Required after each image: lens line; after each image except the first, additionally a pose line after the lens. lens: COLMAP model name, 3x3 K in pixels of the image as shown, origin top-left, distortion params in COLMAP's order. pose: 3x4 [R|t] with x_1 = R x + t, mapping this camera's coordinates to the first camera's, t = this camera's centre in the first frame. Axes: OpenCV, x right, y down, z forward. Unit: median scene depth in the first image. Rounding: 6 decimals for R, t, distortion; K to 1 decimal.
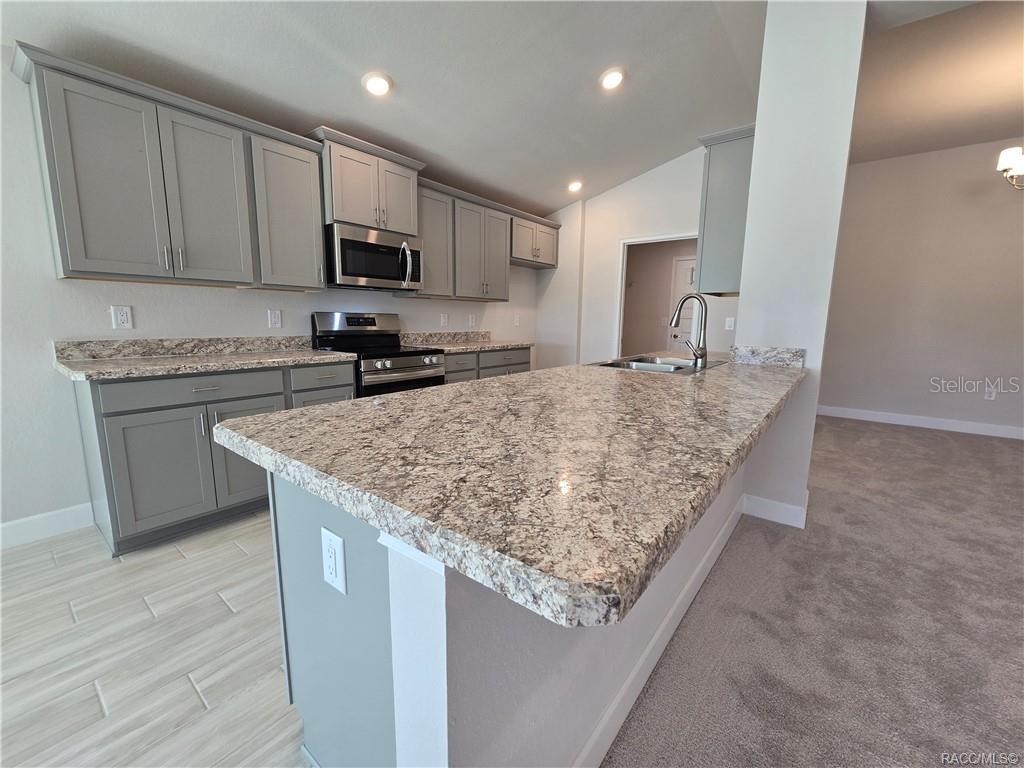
lens RADIAL K [[419.5, 0, 511.2], [0, 419.5, 387.6], [0, 0, 1]] dist [-0.004041, 0.000748]
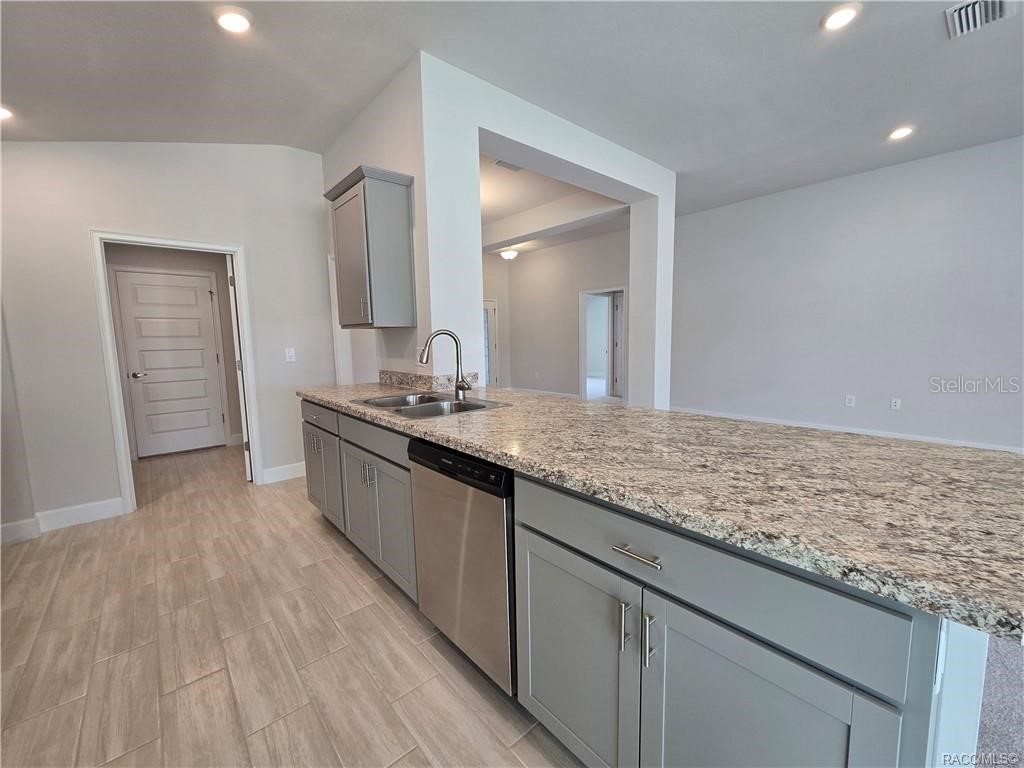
lens RADIAL K [[419.5, 0, 515.2], [0, 419.5, 383.9], [0, 0, 1]] dist [-0.004041, 0.000748]
pose [[0.183272, -0.125637, 0.975001, -0.527605], [0.182625, 0.978887, 0.091810, -0.149666], [-0.965950, 0.161233, 0.202347, 0.611253]]
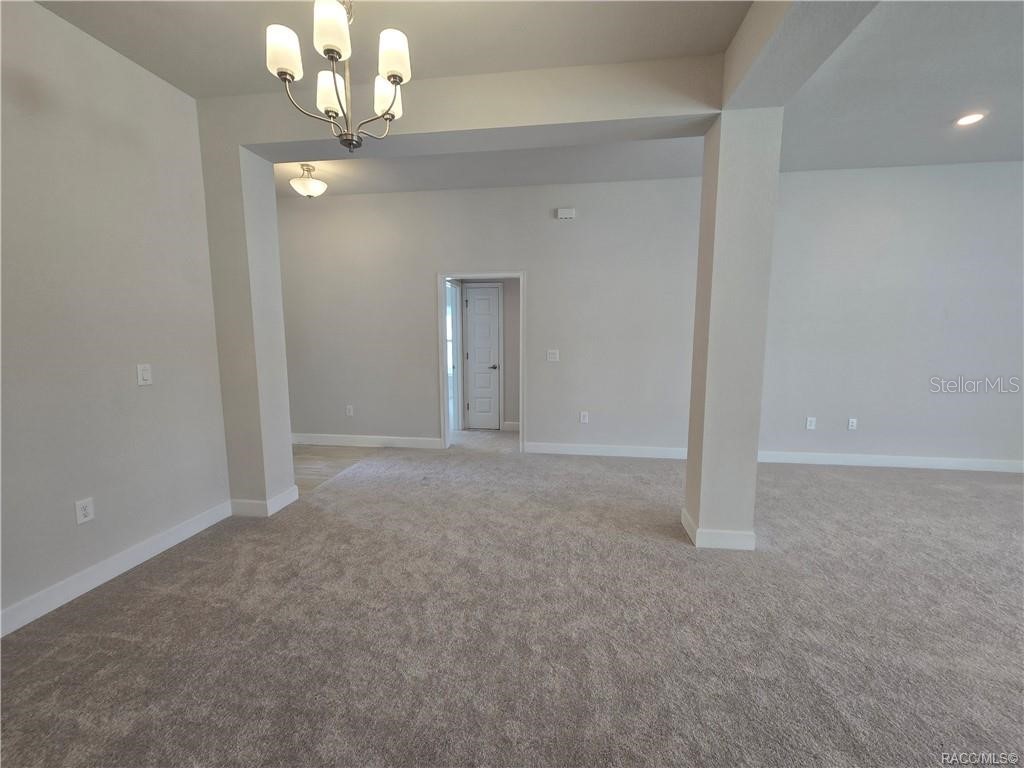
lens RADIAL K [[419.5, 0, 513.7], [0, 419.5, 389.1], [0, 0, 1]] dist [-0.004041, 0.000748]
pose [[-0.506694, -0.125061, 0.853007, 0.894965], [0.135541, 0.965562, 0.222076, -0.330667], [-0.851404, 0.228142, -0.472294, 1.473271]]
